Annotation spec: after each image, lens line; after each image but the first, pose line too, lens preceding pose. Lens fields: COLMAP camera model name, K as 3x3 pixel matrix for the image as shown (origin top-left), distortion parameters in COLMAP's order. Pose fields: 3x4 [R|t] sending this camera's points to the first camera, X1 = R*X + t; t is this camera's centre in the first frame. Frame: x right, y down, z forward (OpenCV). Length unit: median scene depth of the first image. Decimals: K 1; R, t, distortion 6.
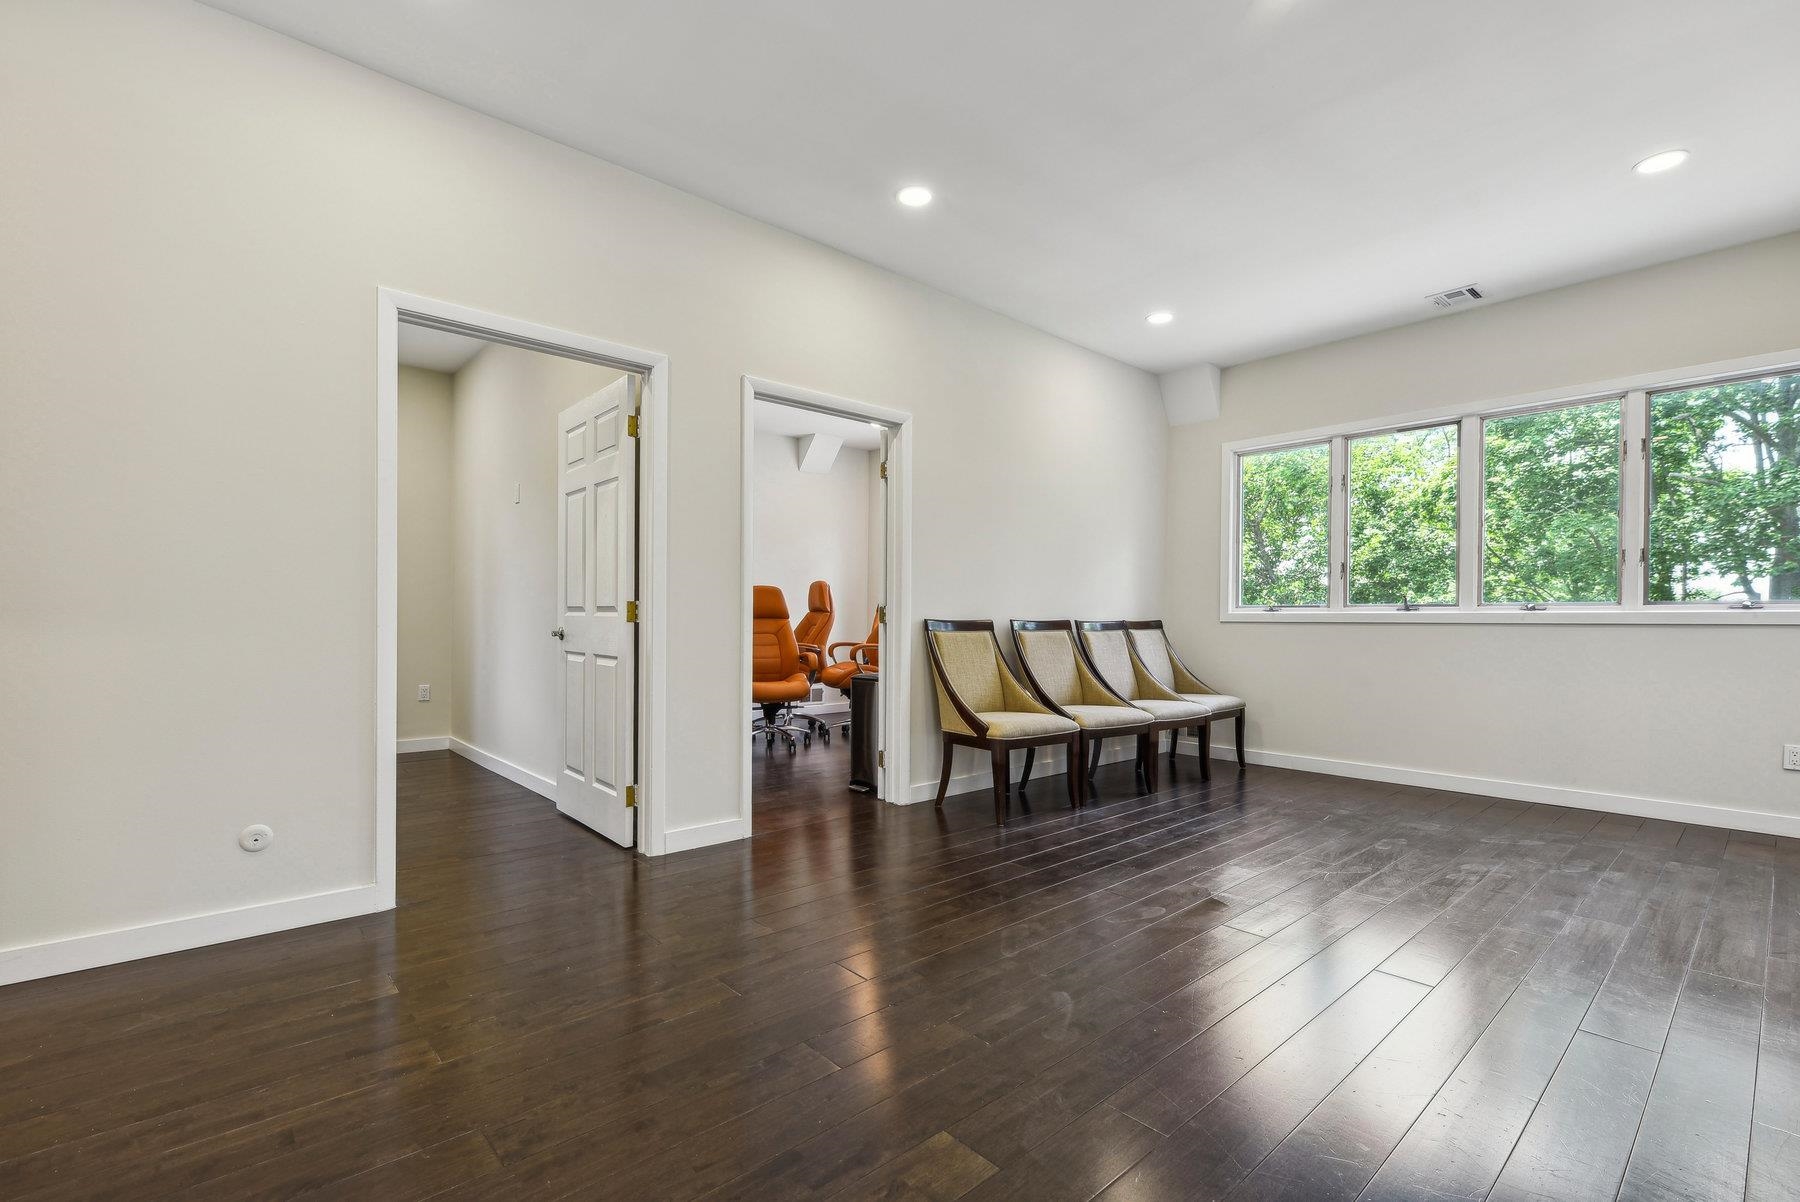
lens RADIAL K [[801.1, 0, 899.7], [0, 801.1, 607.6], [0, 0, 1]] dist [0.001936, 0.000246]
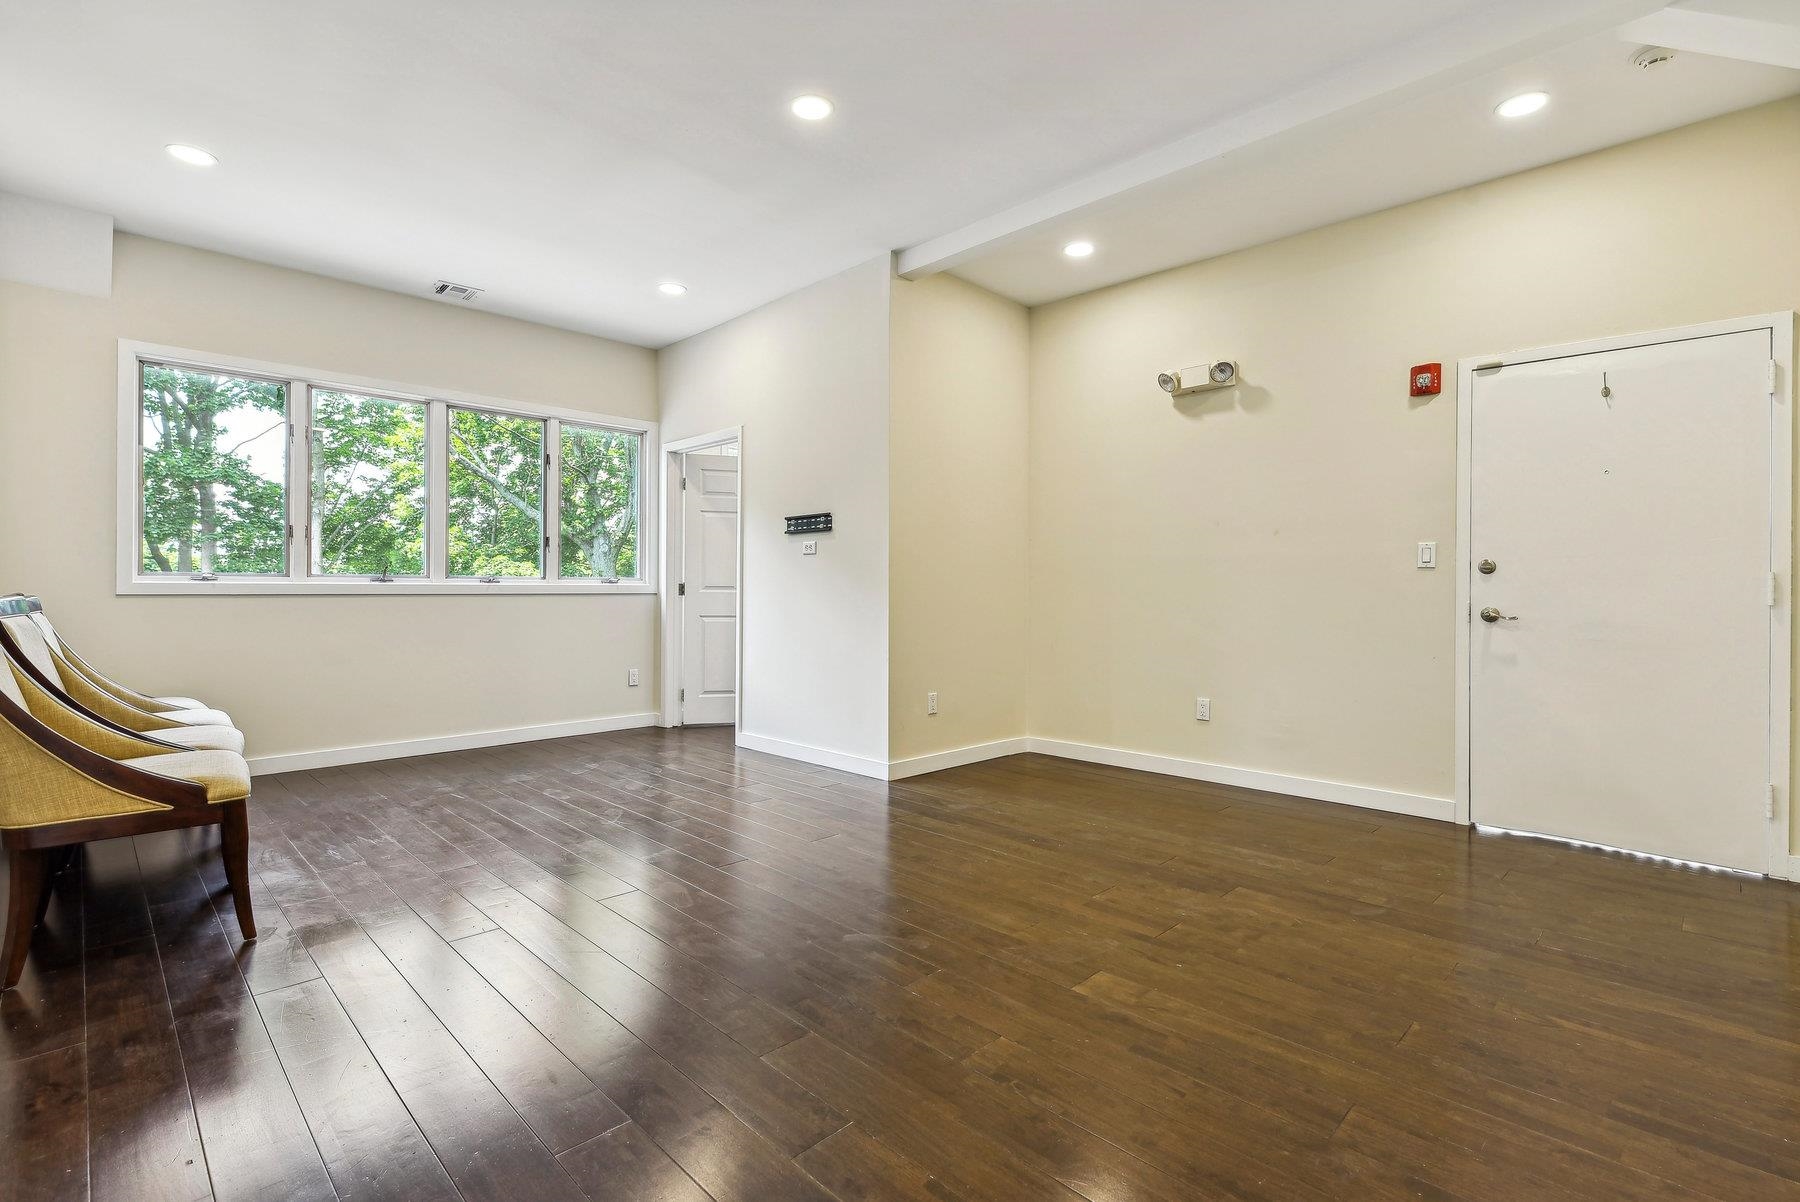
lens RADIAL K [[817.0, 0, 902.8], [0, 817.0, 570.3], [0, 0, 1]] dist [-0.016600, 0.000001]
pose [[-0.068064, 0.021248, 0.997455, -0.448051], [-0.011459, 0.999691, -0.022078, 0.004647], [-0.997615, -0.012933, -0.067799, 0.492889]]
